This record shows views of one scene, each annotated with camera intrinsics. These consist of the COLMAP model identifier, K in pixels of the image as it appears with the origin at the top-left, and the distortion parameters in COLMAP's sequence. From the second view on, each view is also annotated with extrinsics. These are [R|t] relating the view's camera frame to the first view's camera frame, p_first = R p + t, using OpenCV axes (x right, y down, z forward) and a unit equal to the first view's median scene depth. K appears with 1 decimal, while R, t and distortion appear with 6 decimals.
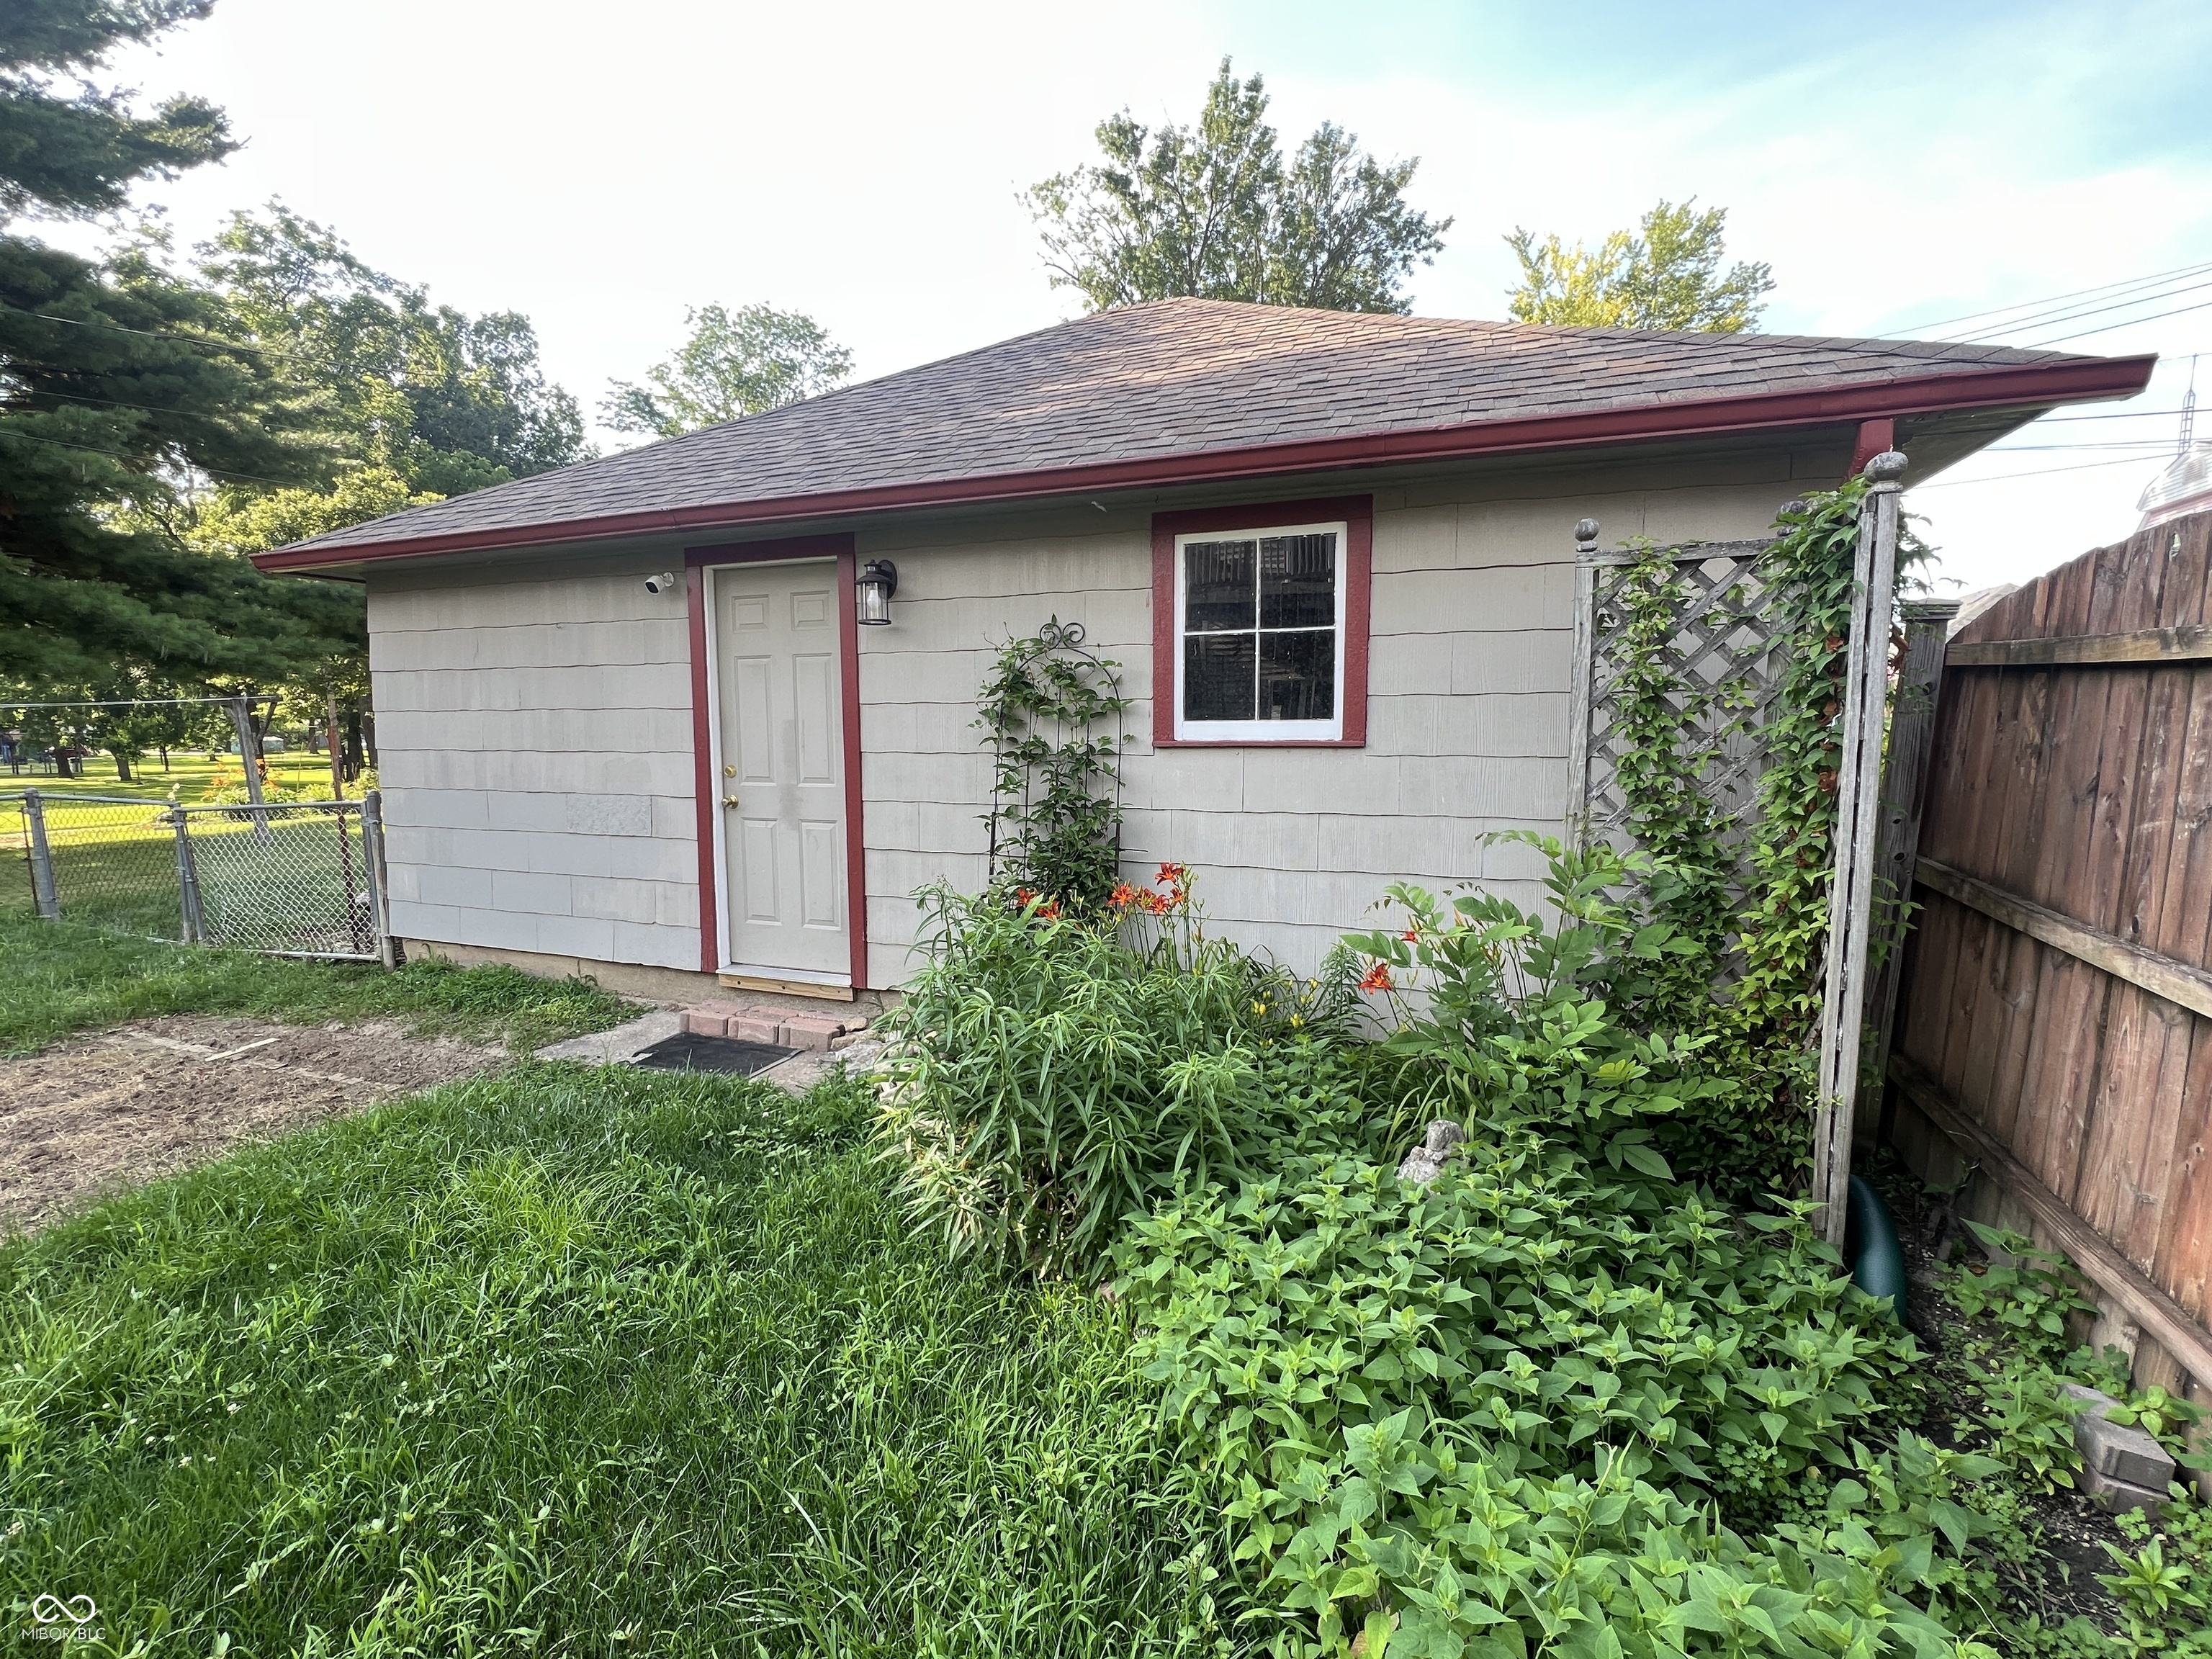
lens RADIAL K [[971.5, 0, 1119.3], [0, 971.5, 826.9], [0, 0, 1]] dist [-0.002678, -0.000427]
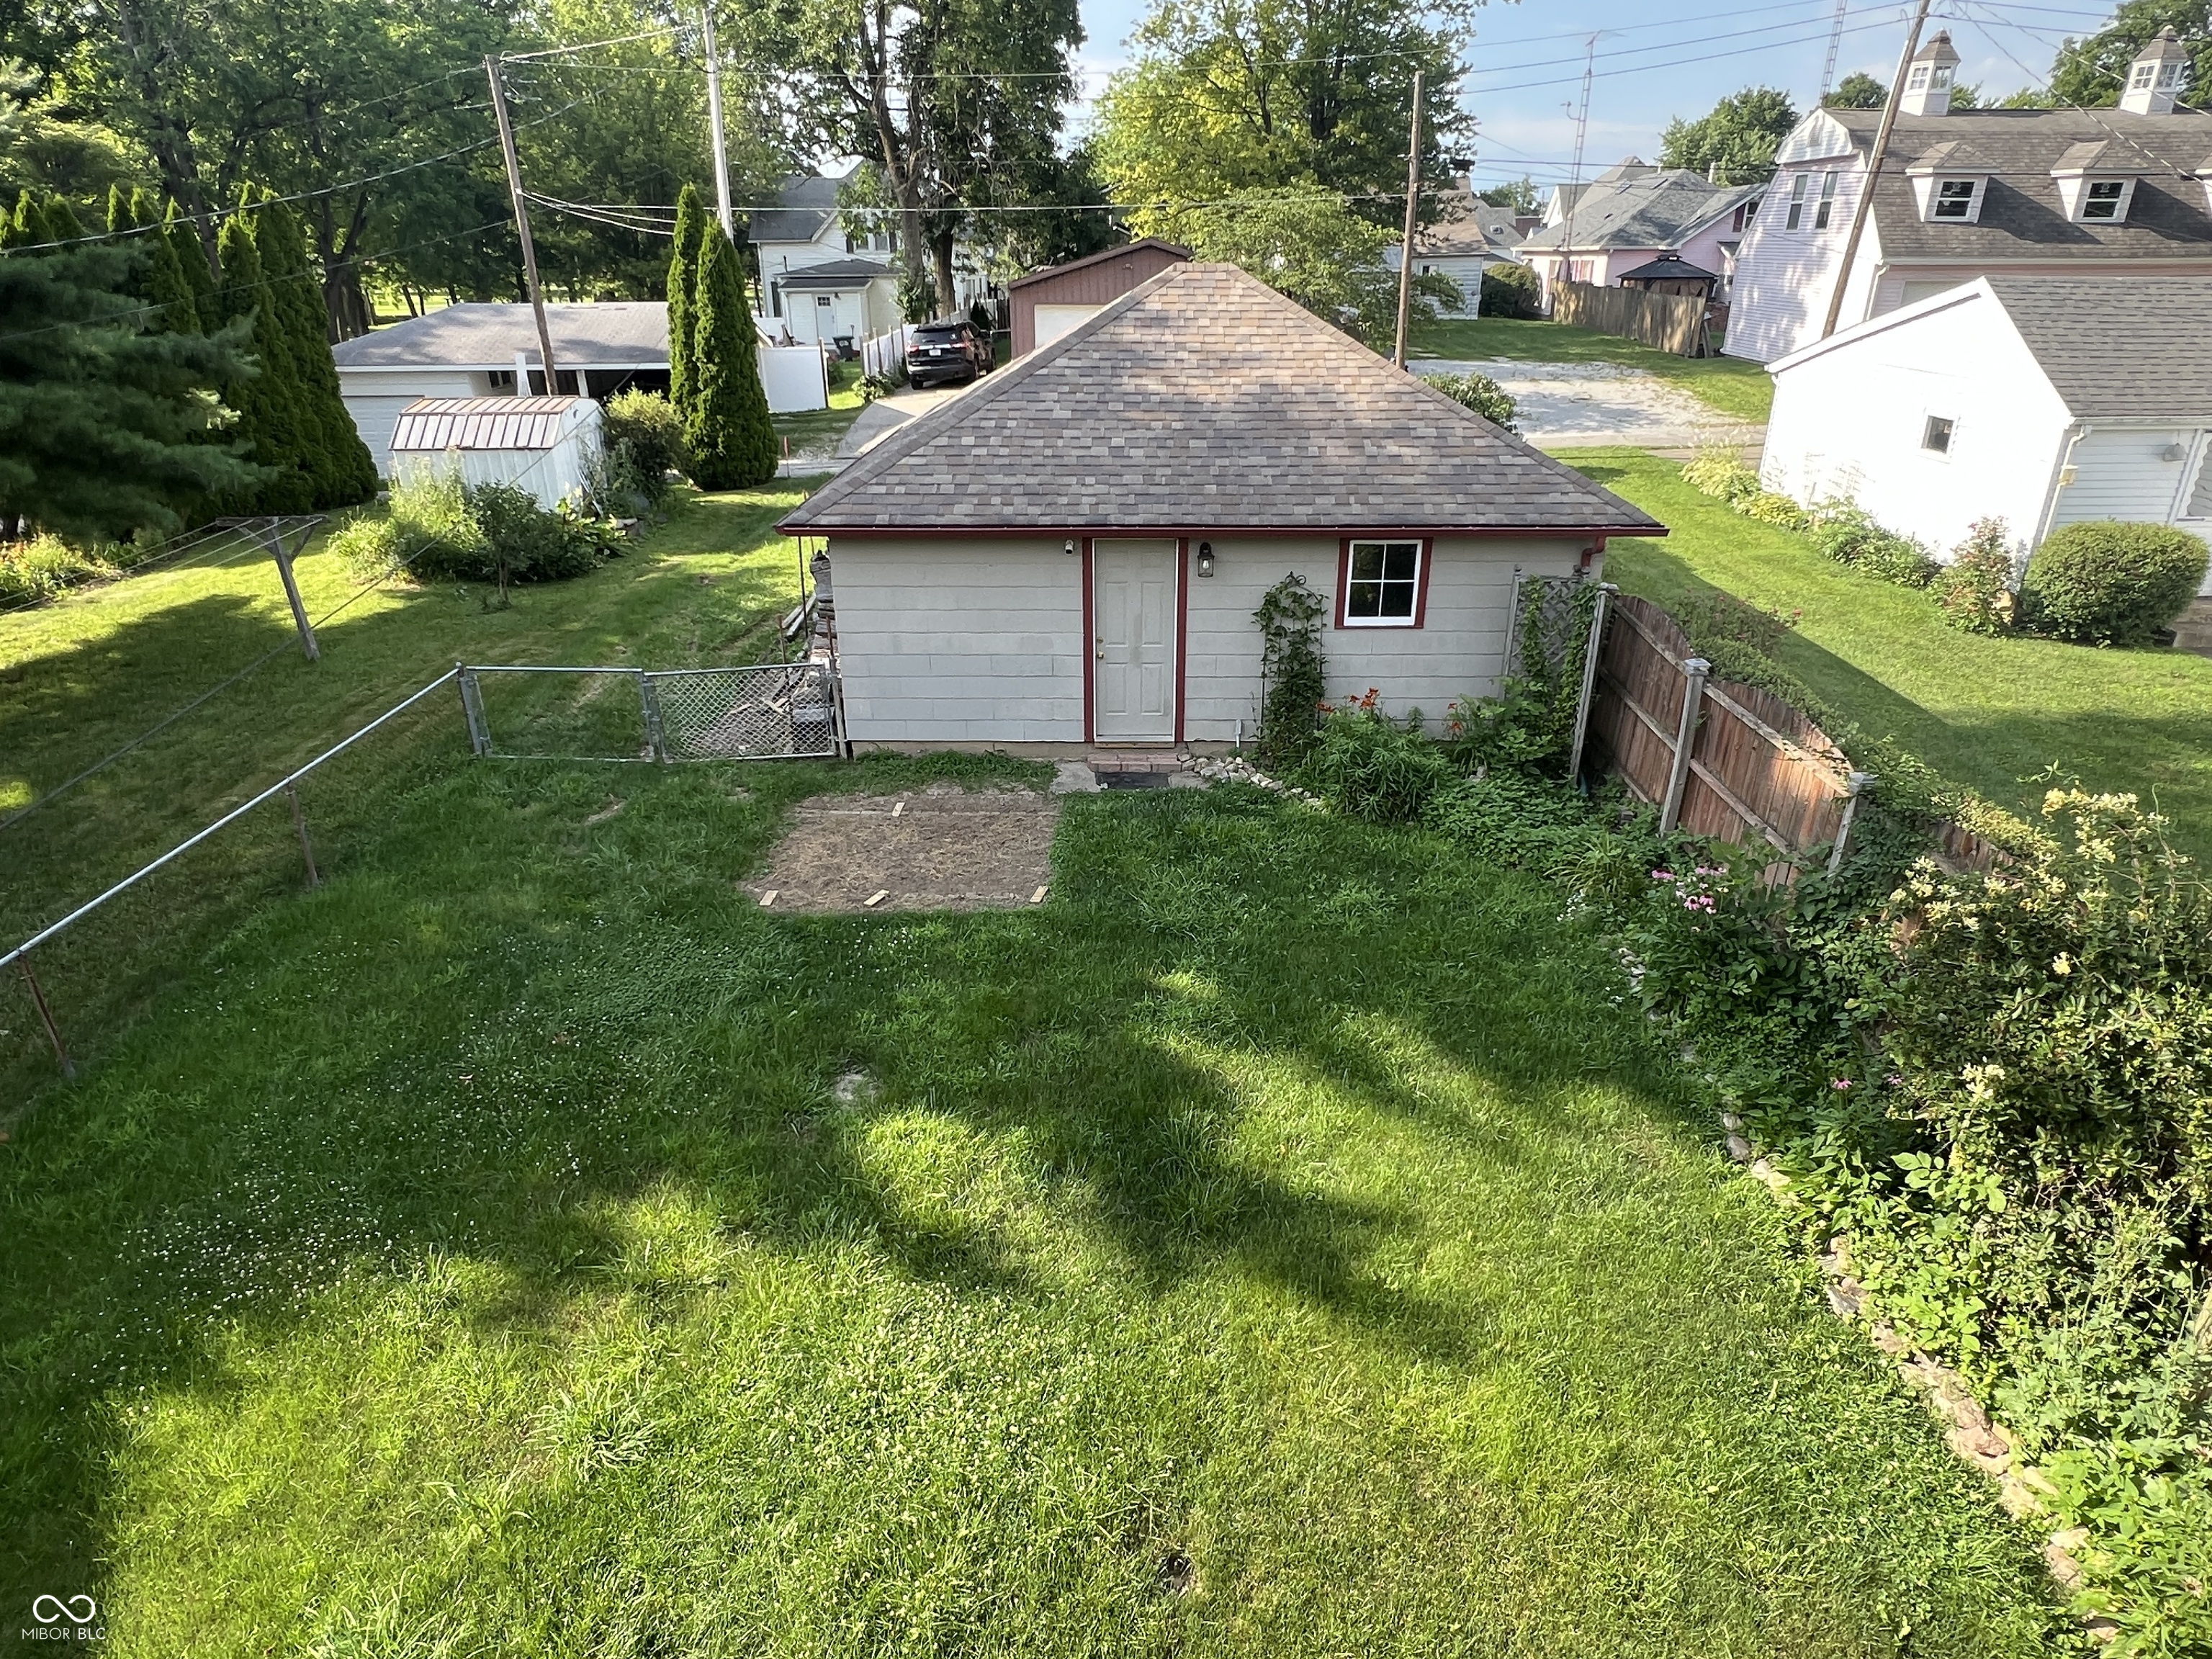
lens RADIAL K [[1285.0, 0, 1106.0], [0, 1285.0, 829.5], [0, 0, 1]] dist [0.000076, 0.000093]
pose [[0.939116, -0.145465, 0.311291, -1.526872], [0.037178, 0.943664, 0.328811, -0.668162], [-0.341584, -0.297218, 0.891617, -1.726094]]
